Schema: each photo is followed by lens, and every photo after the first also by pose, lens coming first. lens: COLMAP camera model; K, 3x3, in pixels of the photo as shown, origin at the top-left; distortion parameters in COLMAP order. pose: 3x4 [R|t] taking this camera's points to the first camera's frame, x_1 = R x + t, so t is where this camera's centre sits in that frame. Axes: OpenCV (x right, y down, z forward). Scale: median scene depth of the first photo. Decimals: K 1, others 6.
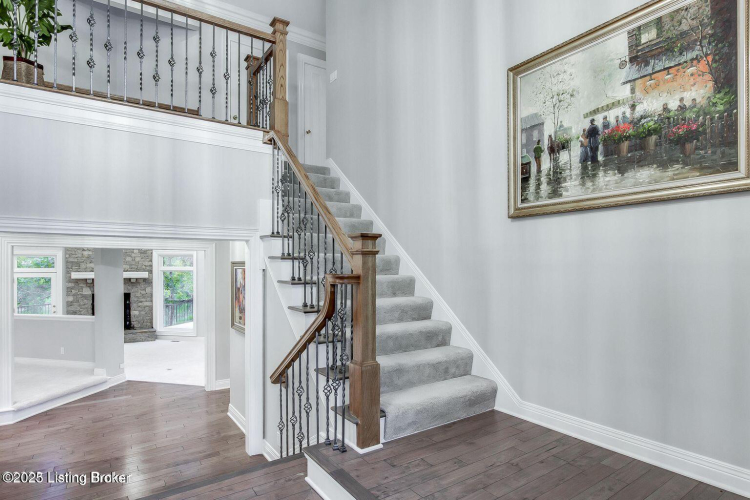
lens RADIAL K [[405.5, 0, 375.5], [0, 405.5, 267.1], [0, 0, 1]] dist [-0.001012, -0.000726]
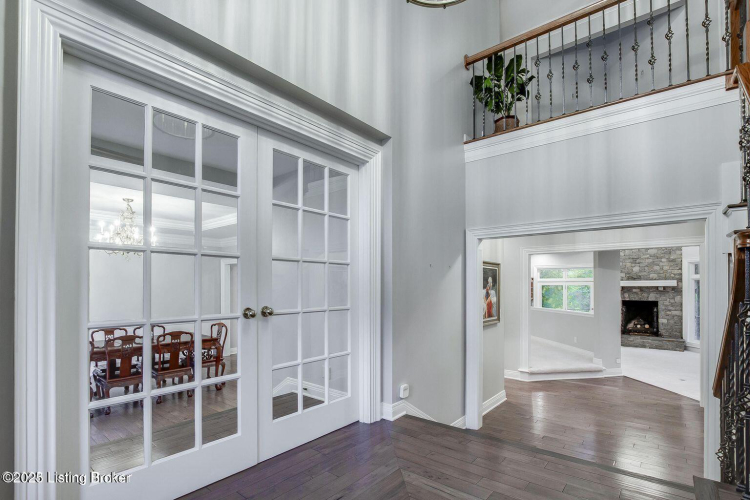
lens RADIAL K [[365.6, 0, 375.7], [0, 365.6, 287.2], [0, 0, 1]] dist [-0.022379, -0.000207]
pose [[0.292402, 0.004145, -0.956287, 0.058155], [0.004849, 0.999971, 0.005817, 0.020639], [0.956283, -0.006338, 0.292373, 0.053772]]
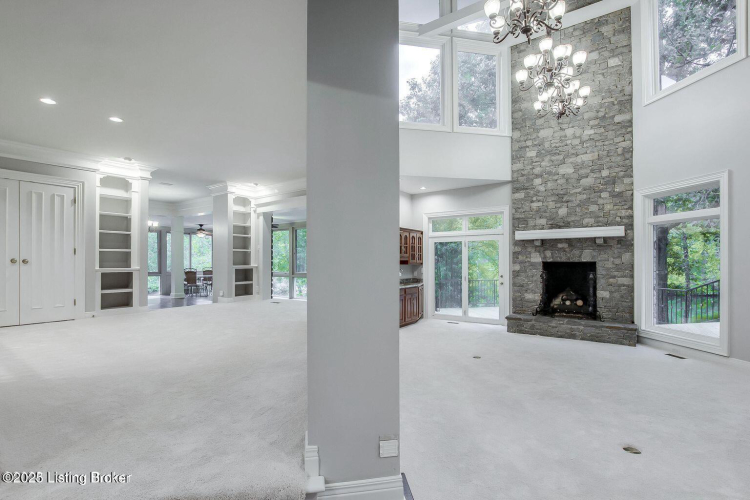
lens RADIAL K [[355.0, 0, 375.7], [0, 355.0, 263.1], [0, 0, 1]] dist [-0.020144, -0.000102]
pose [[0.358366, 0.002861, -0.933577, -0.222371], [0.001556, 0.999992, 0.003662, 0.064691], [0.933580, -0.002765, 0.358359, 0.496764]]
